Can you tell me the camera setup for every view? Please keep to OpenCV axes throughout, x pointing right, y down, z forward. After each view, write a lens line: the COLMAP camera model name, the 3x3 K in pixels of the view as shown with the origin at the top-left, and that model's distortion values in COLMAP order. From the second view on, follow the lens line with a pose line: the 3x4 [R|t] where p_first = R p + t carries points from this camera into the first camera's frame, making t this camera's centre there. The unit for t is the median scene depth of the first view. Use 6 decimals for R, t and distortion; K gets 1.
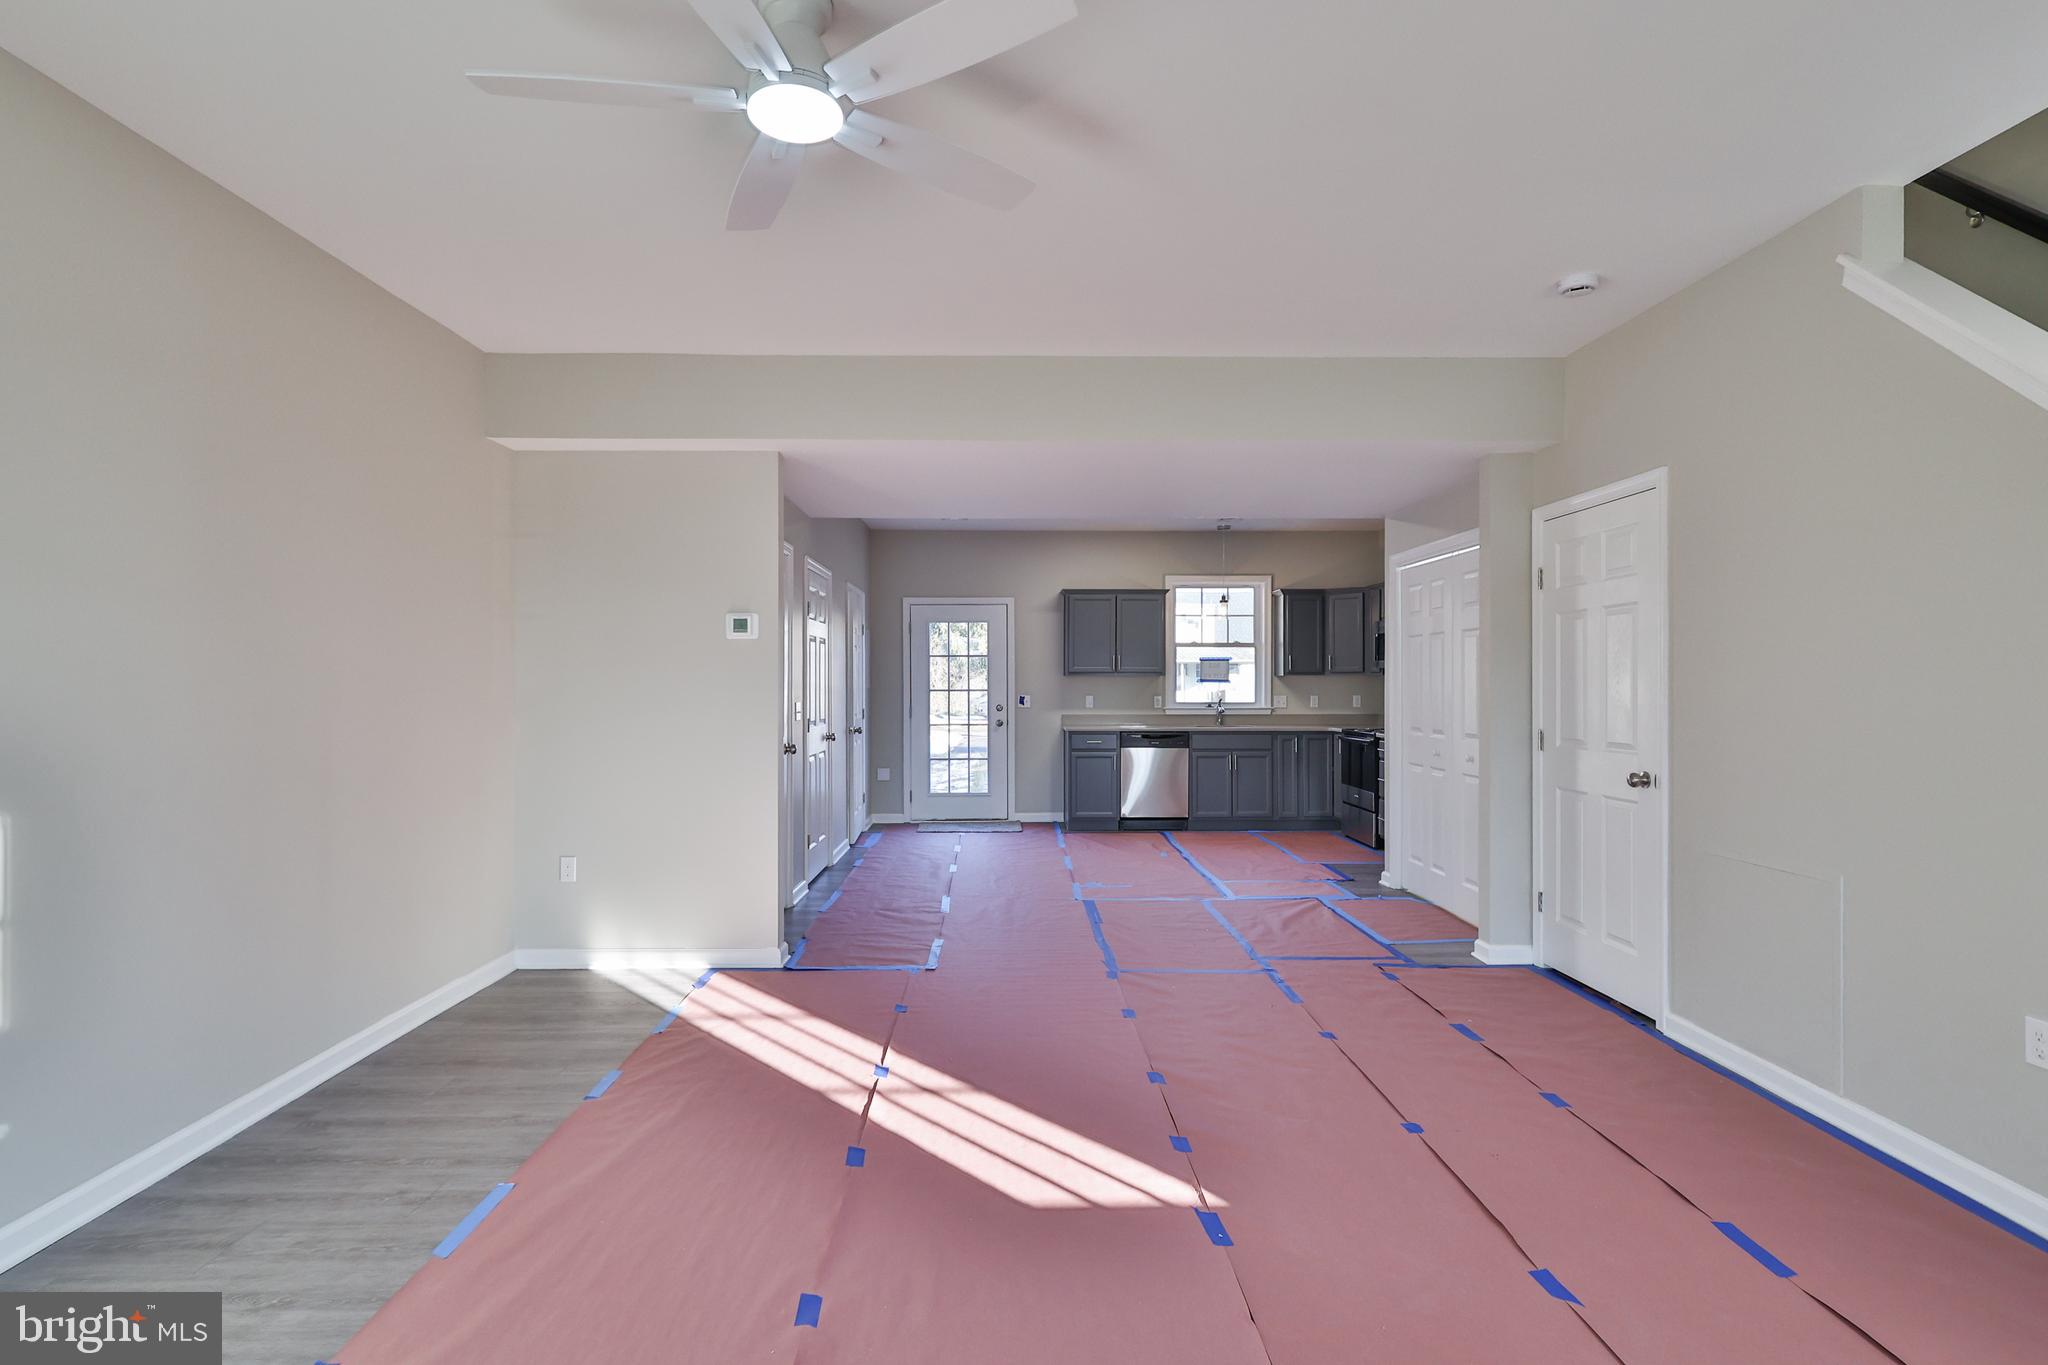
lens RADIAL K [[1014.2, 0, 1022.3], [0, 1014.2, 687.8], [0, 0, 1]] dist [-0.000157, -0.000204]
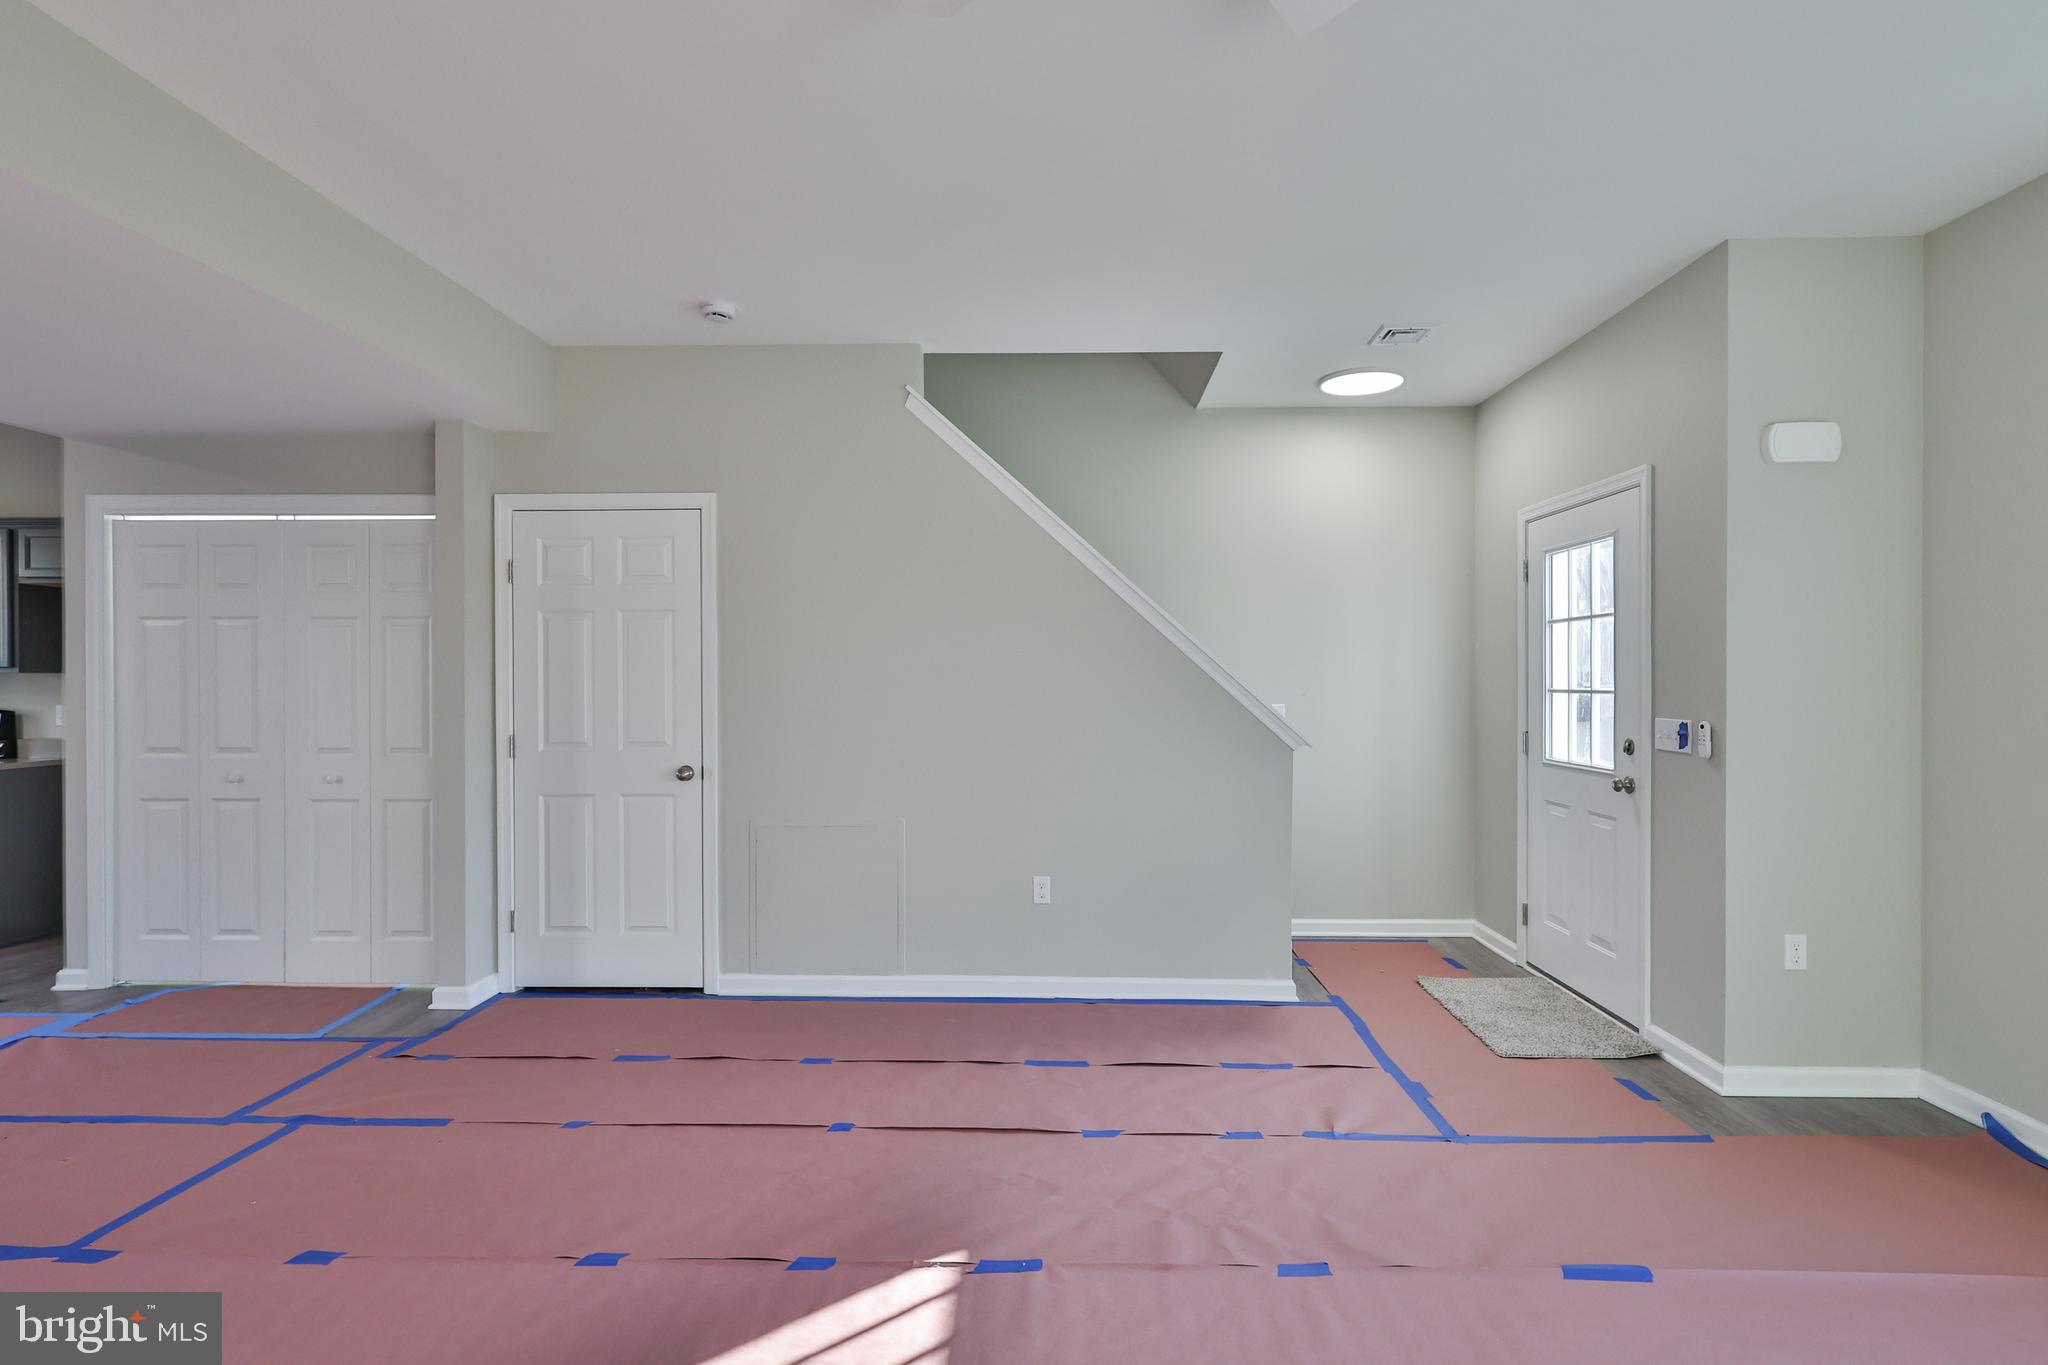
lens RADIAL K [[1014.2, 0, 1022.3], [0, 1014.2, 687.8], [0, 0, 1]] dist [-0.000157, -0.000204]
pose [[0.045614, -0.004608, 0.998949, -0.412726], [0.005276, 0.999977, 0.004372, -0.003806], [-0.998945, 0.005071, 0.045637, 0.521064]]
